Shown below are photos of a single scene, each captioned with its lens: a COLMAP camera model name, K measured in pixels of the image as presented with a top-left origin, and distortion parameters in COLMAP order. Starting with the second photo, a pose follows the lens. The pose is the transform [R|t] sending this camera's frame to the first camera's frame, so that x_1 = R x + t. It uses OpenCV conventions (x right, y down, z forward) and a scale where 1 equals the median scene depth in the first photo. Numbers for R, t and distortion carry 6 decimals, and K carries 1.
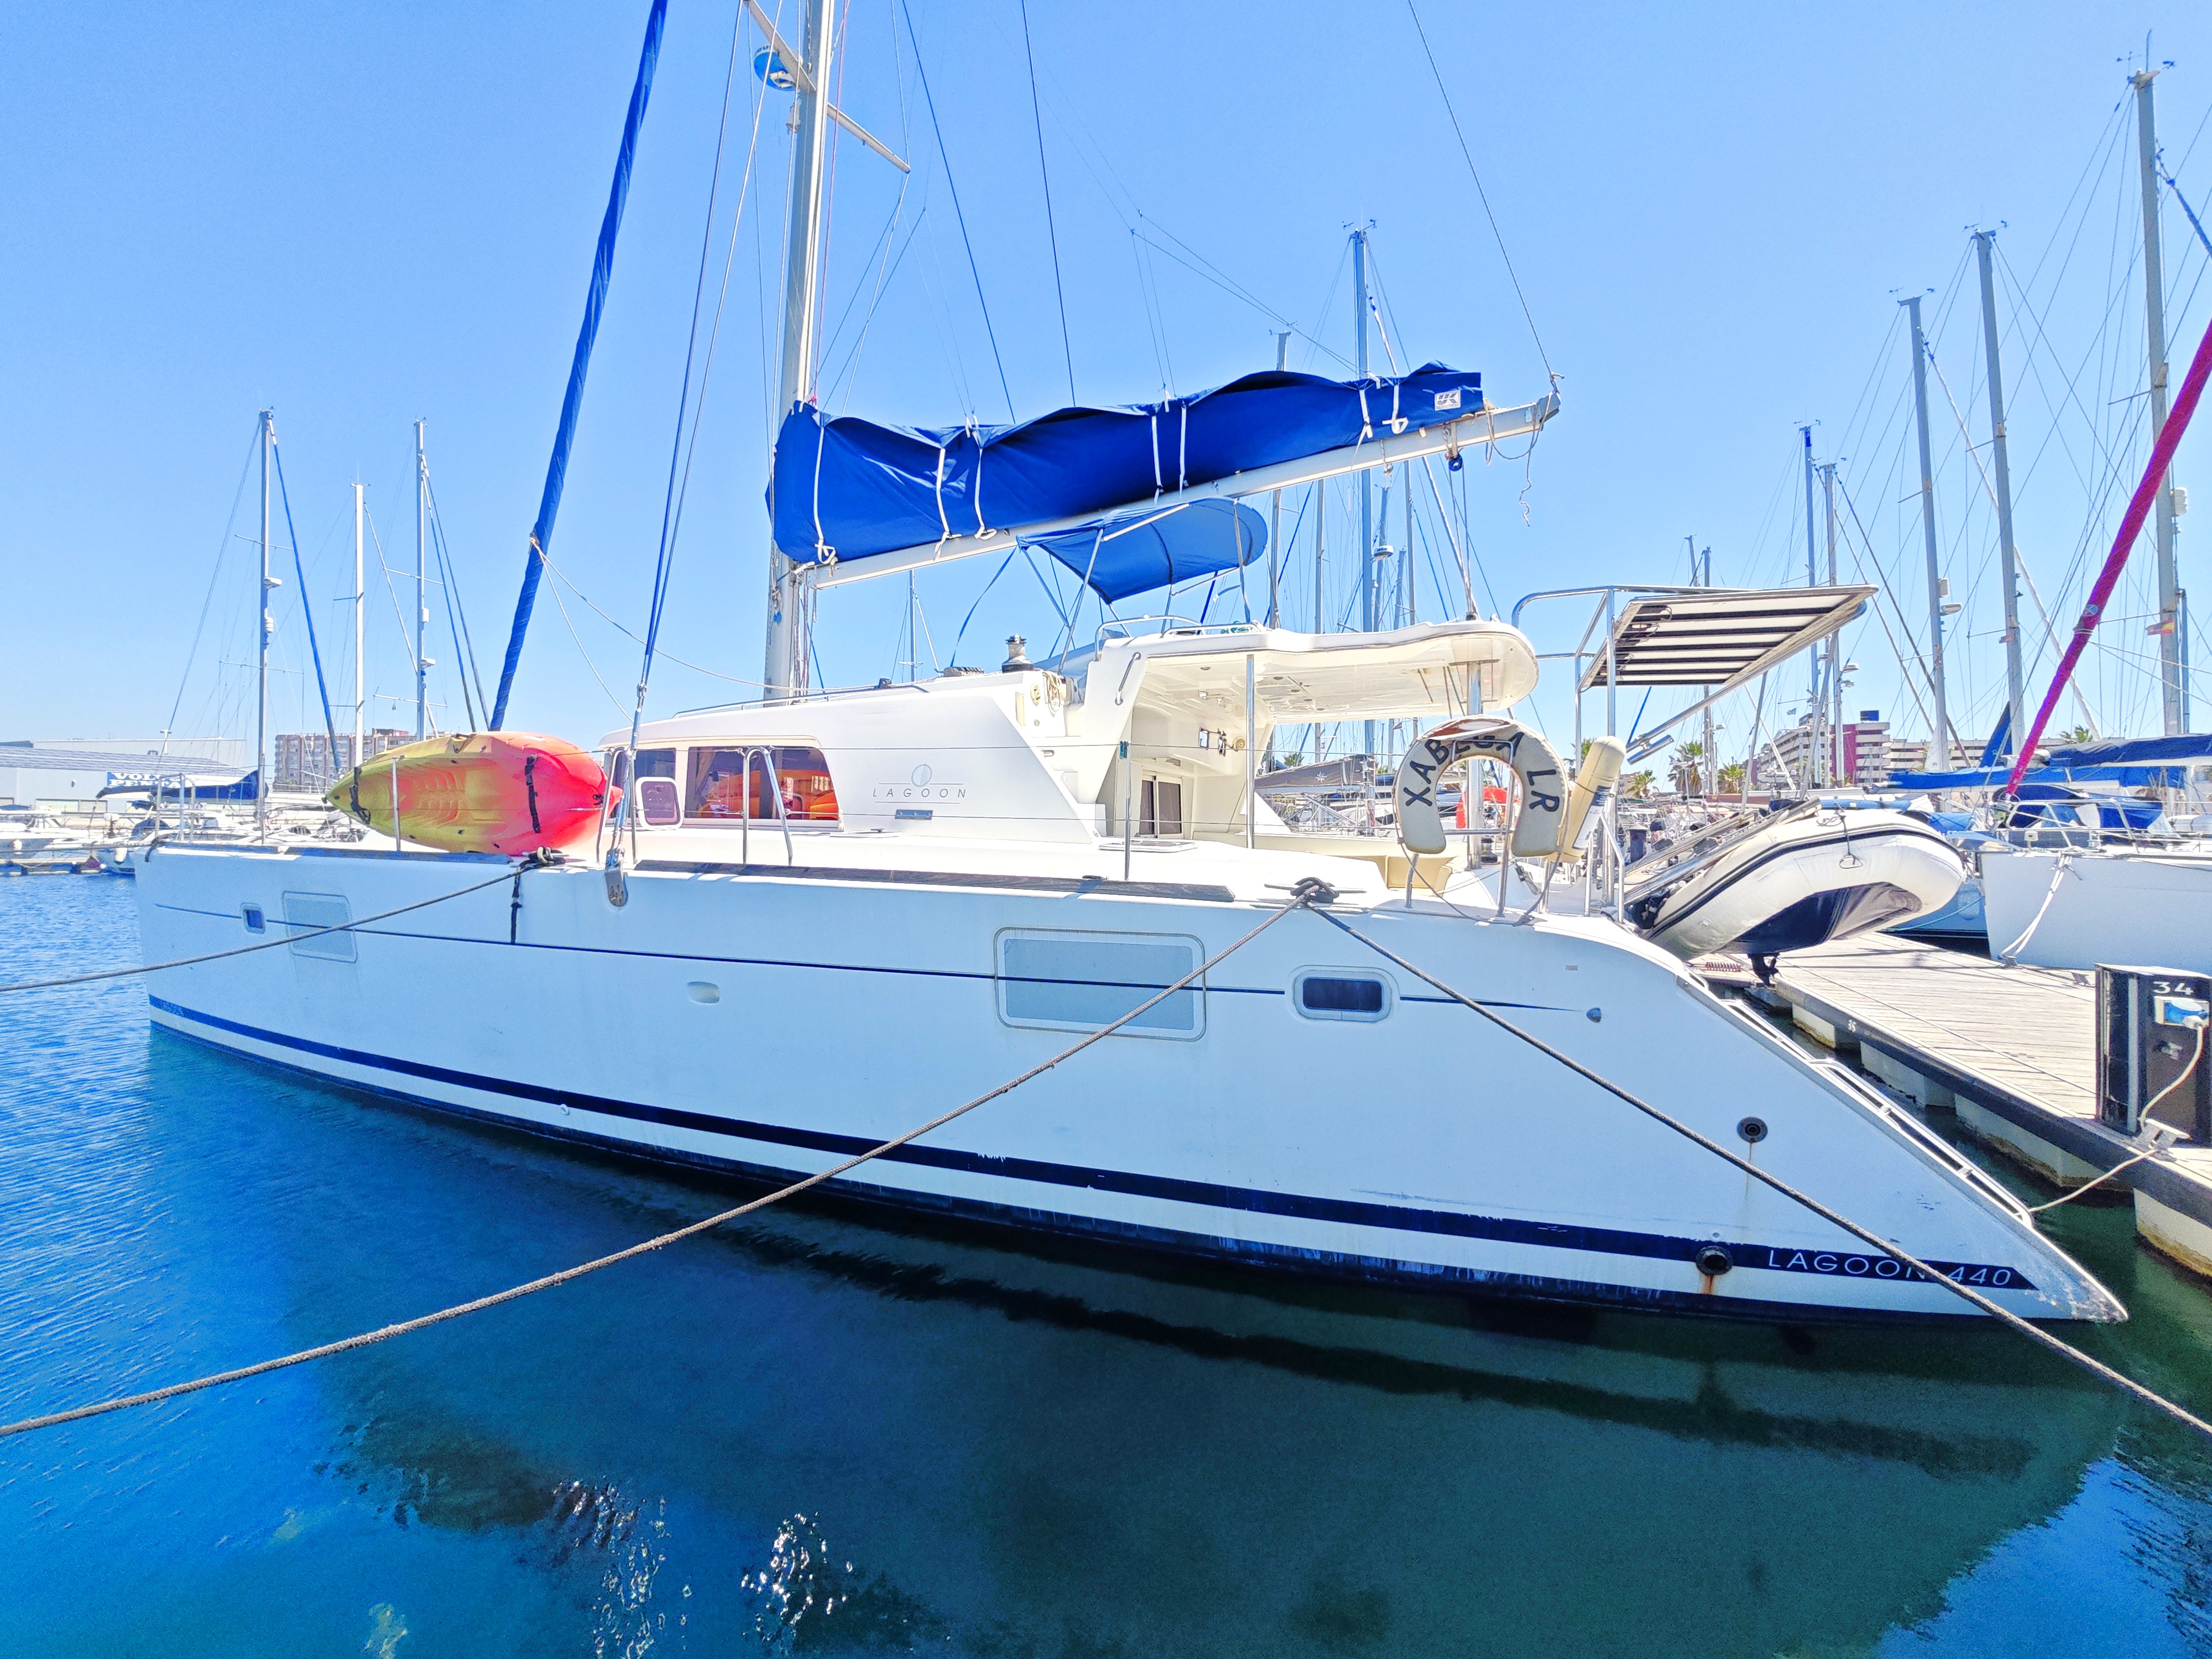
lens RADIAL K [[954.1, 0, 1106.0], [0, 954.1, 829.5], [0, 0, 1]] dist [0.002677, 0.000738]
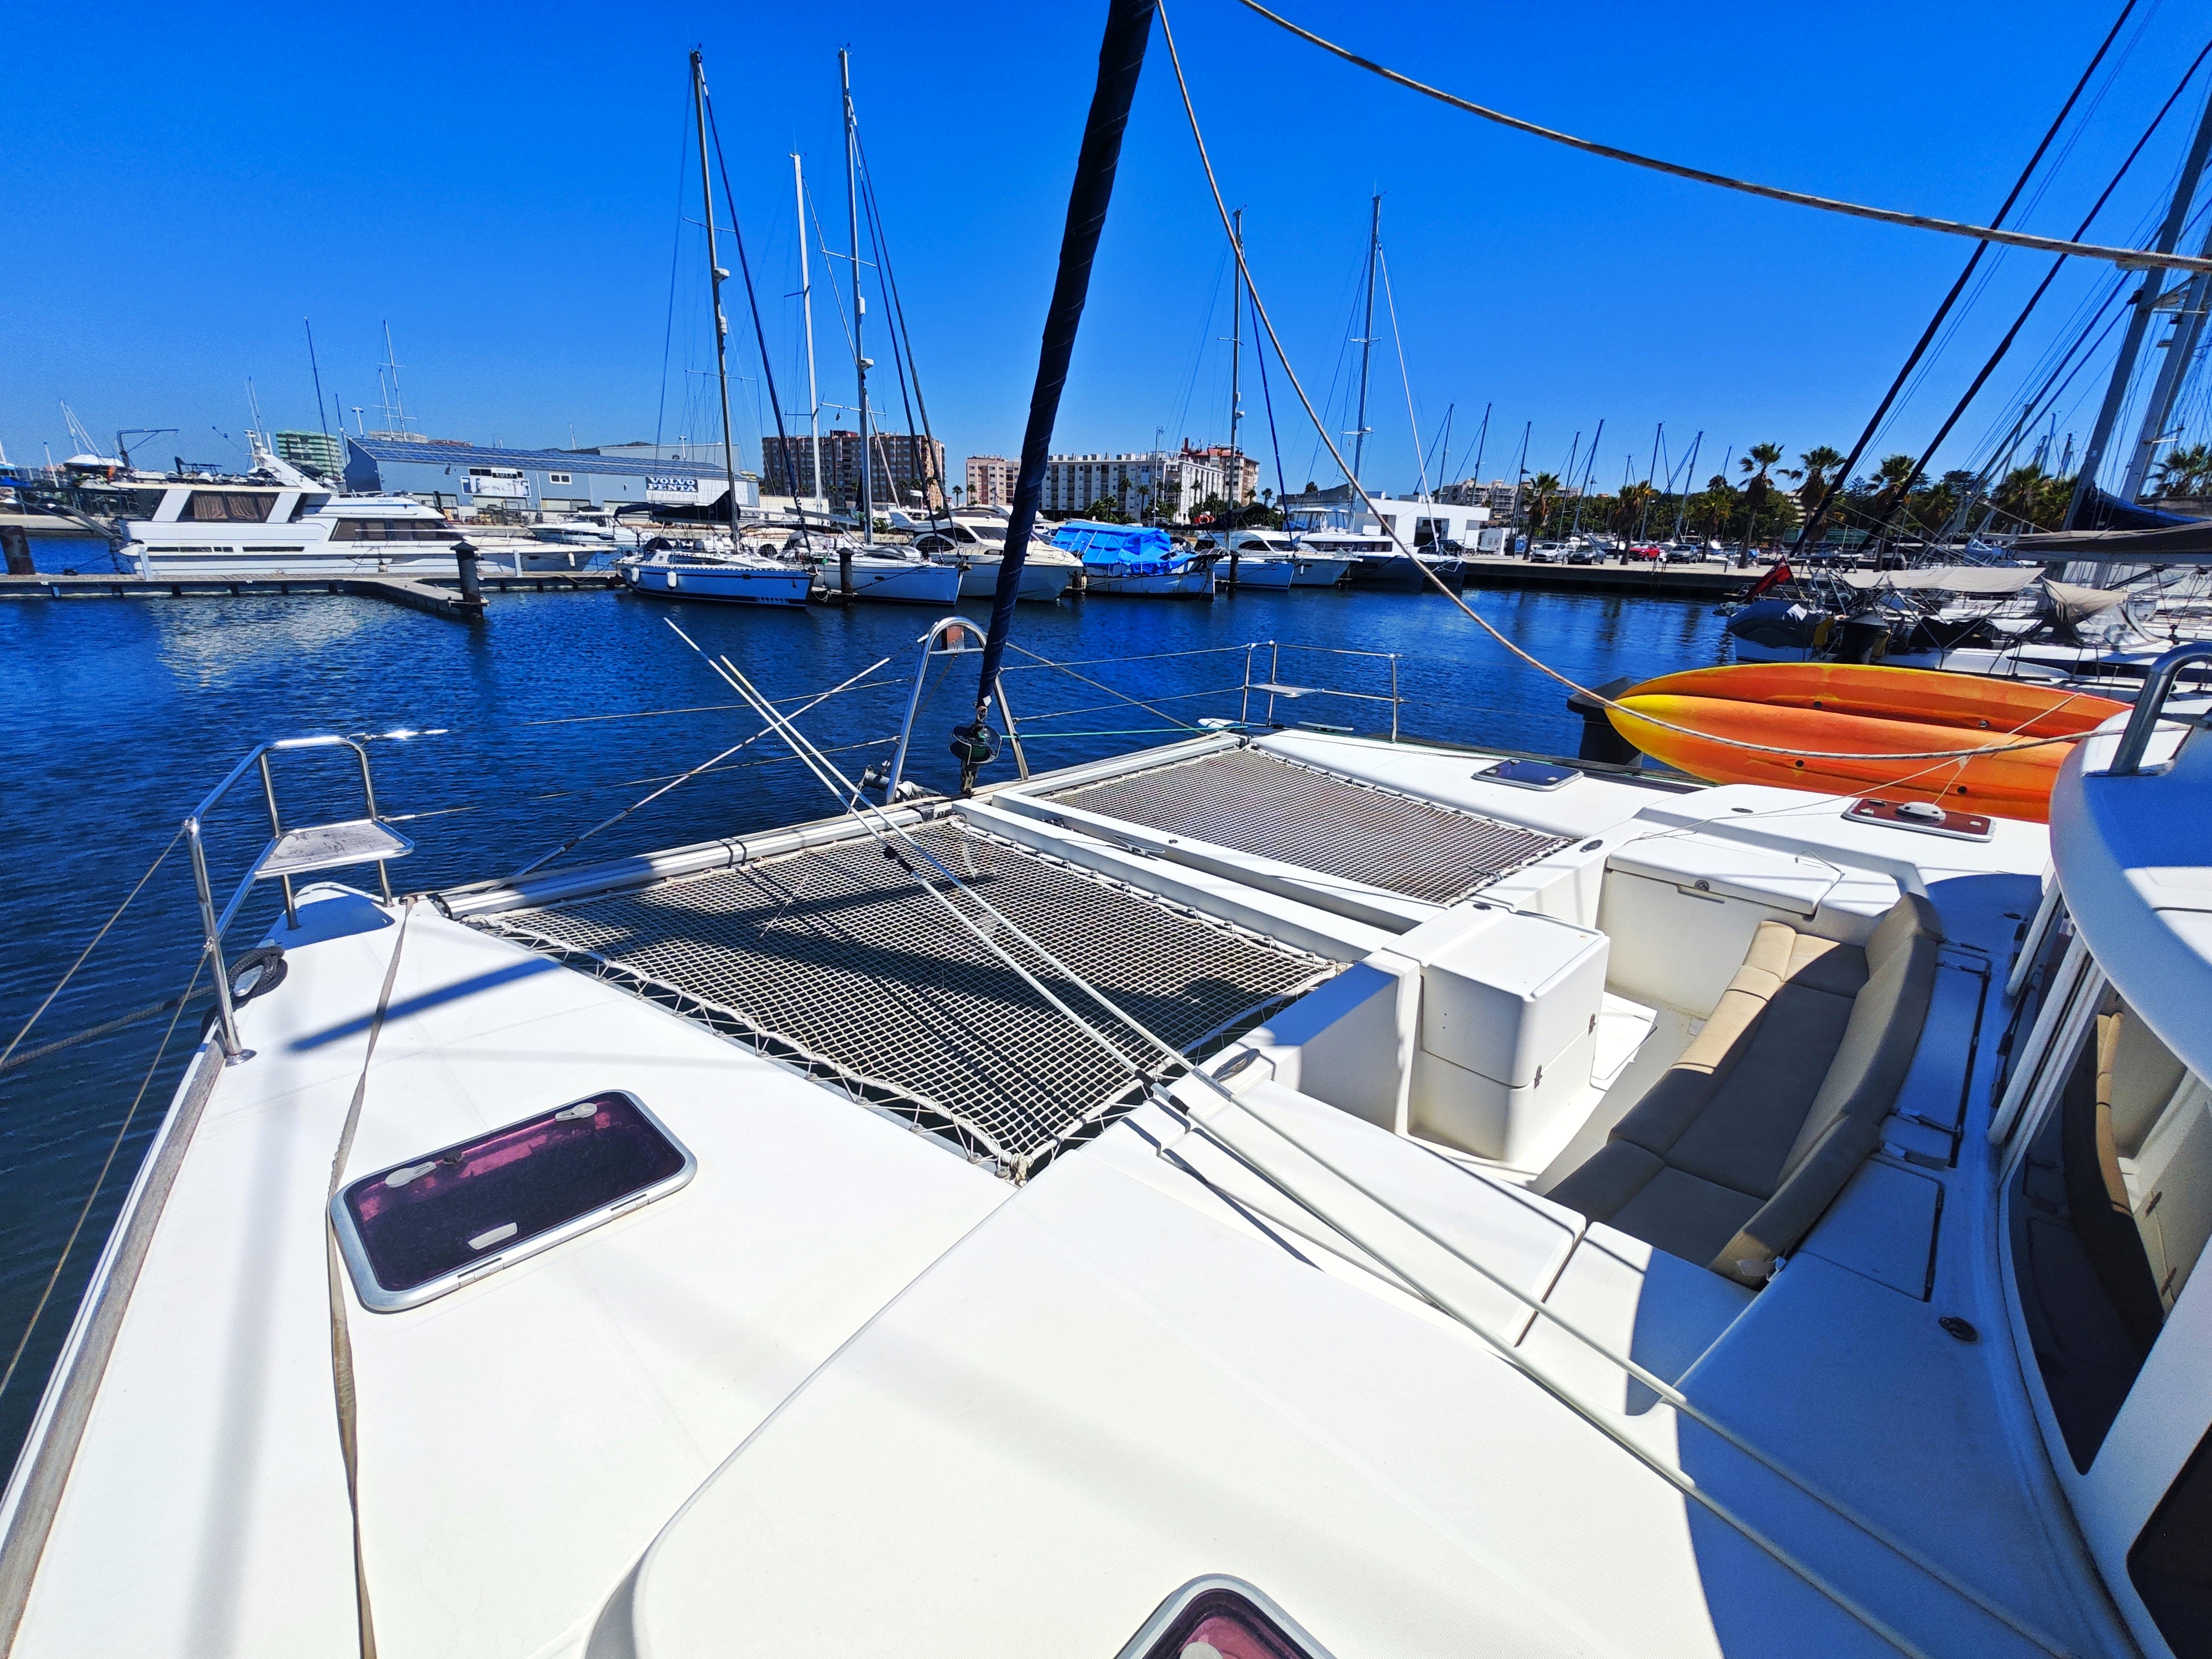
lens RADIAL K [[954.1, 0, 1106.0], [0, 954.1, 829.5], [0, 0, 1]] dist [0.002677, 0.000738]
pose [[0.924215, 0.131535, -0.358503, -0.121701], [-0.018714, 0.953278, 0.301513, -0.031145], [0.381413, -0.271954, 0.883496, 0.172436]]
